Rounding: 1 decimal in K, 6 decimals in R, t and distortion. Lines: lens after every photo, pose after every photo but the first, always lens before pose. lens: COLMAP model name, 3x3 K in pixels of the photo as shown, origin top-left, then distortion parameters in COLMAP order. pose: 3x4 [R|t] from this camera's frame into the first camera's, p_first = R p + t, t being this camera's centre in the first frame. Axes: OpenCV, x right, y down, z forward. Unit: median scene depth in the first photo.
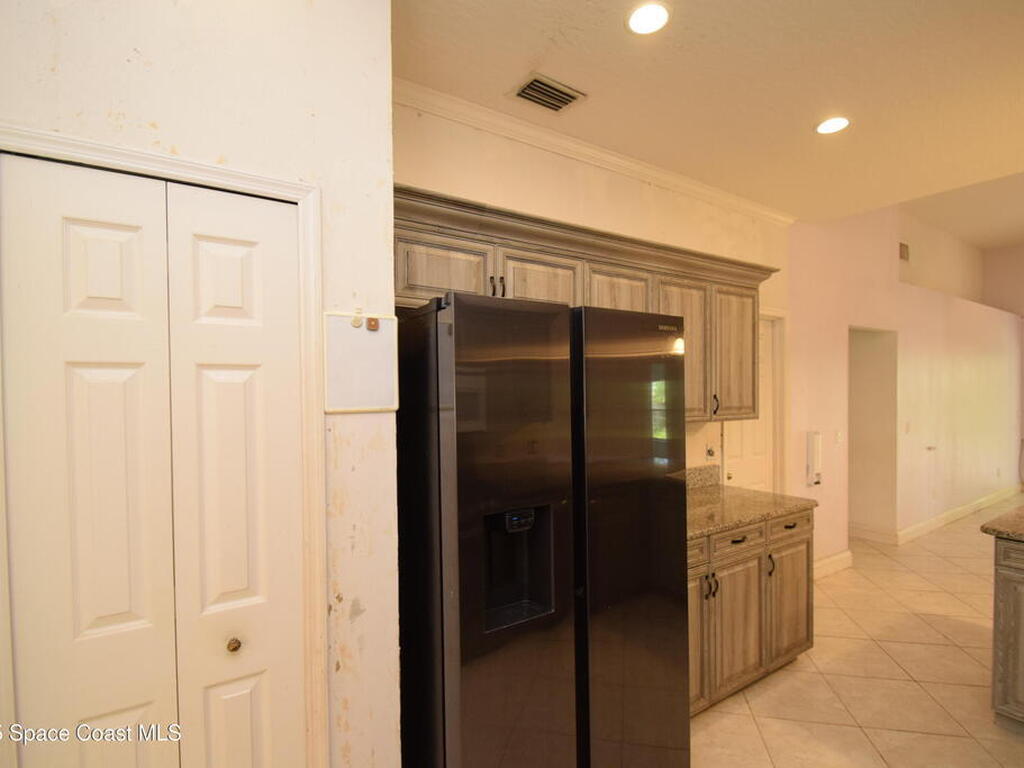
lens RADIAL K [[503.6, 0, 497.3], [0, 503.6, 399.1], [0, 0, 1]] dist [0.016925, -0.018909]
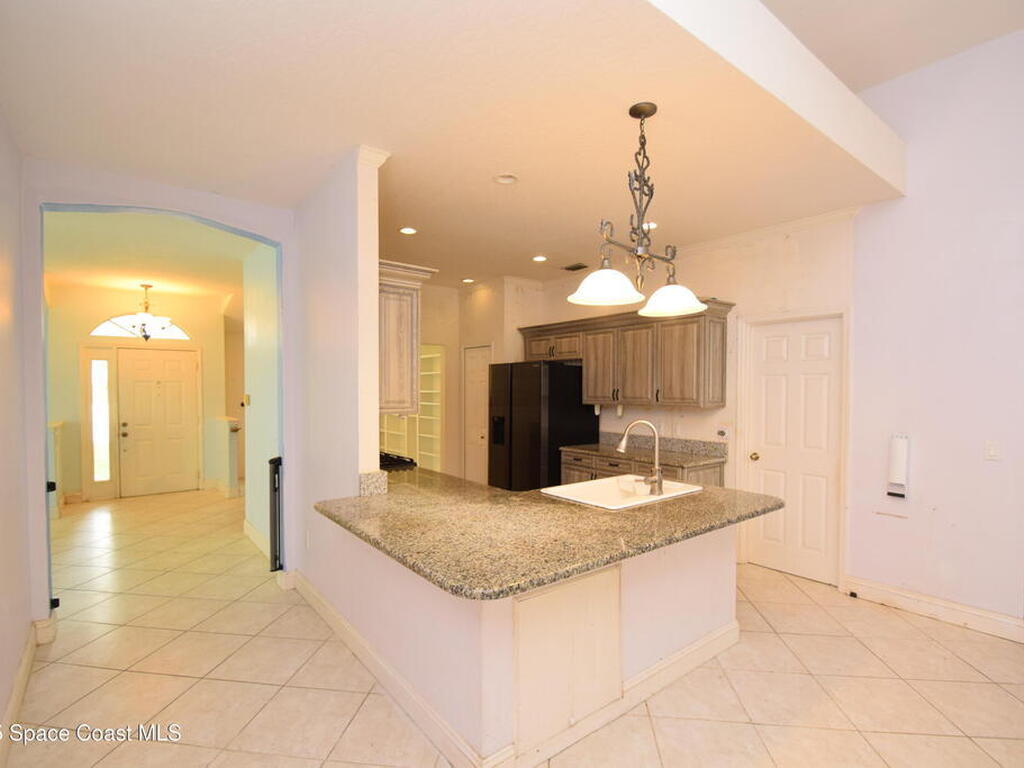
lens RADIAL K [[503.6, 0, 506.4], [0, 503.6, 400.2], [0, 0, 1]] dist [0.016925, -0.018909]
pose [[0.096971, 0.029128, -0.994861, 2.007894], [-0.014956, 0.999501, 0.027806, -0.012480], [0.995175, 0.012183, 0.097358, 0.345674]]
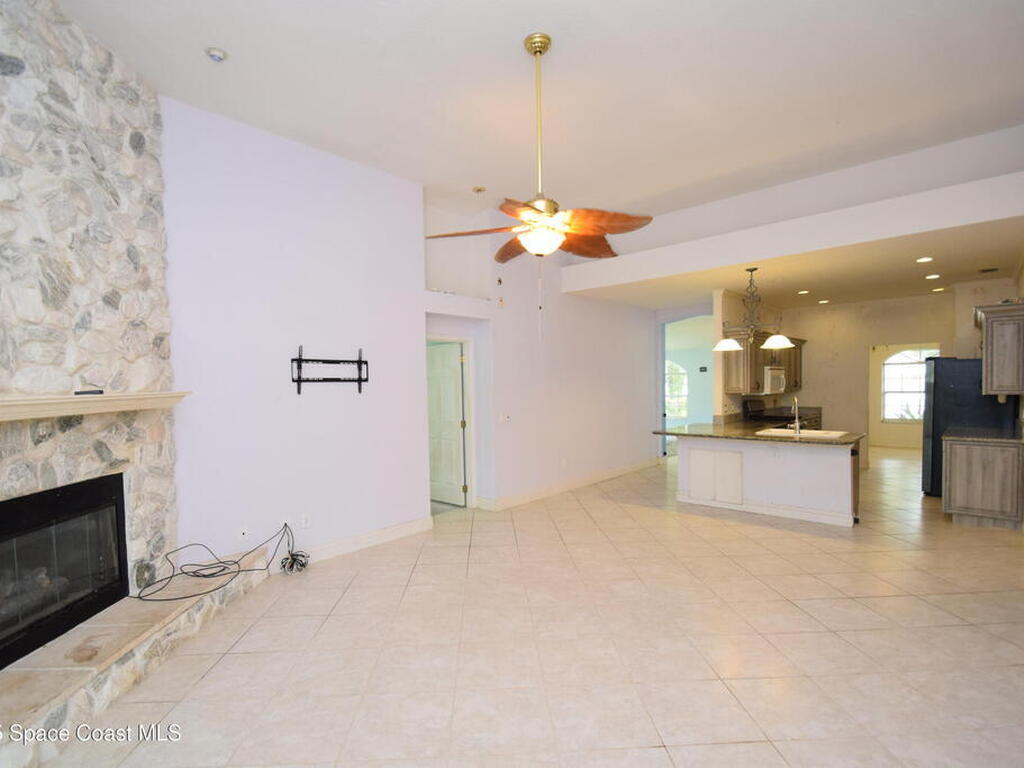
lens RADIAL K [[503.6, 0, 504.9], [0, 503.6, 399.8], [0, 0, 1]] dist [0.016925, -0.018909]
pose [[-0.967611, 0.029212, -0.250750, 2.685313], [0.018391, 0.998800, 0.045391, -0.052594], [0.251775, 0.039309, -0.966987, 2.403330]]
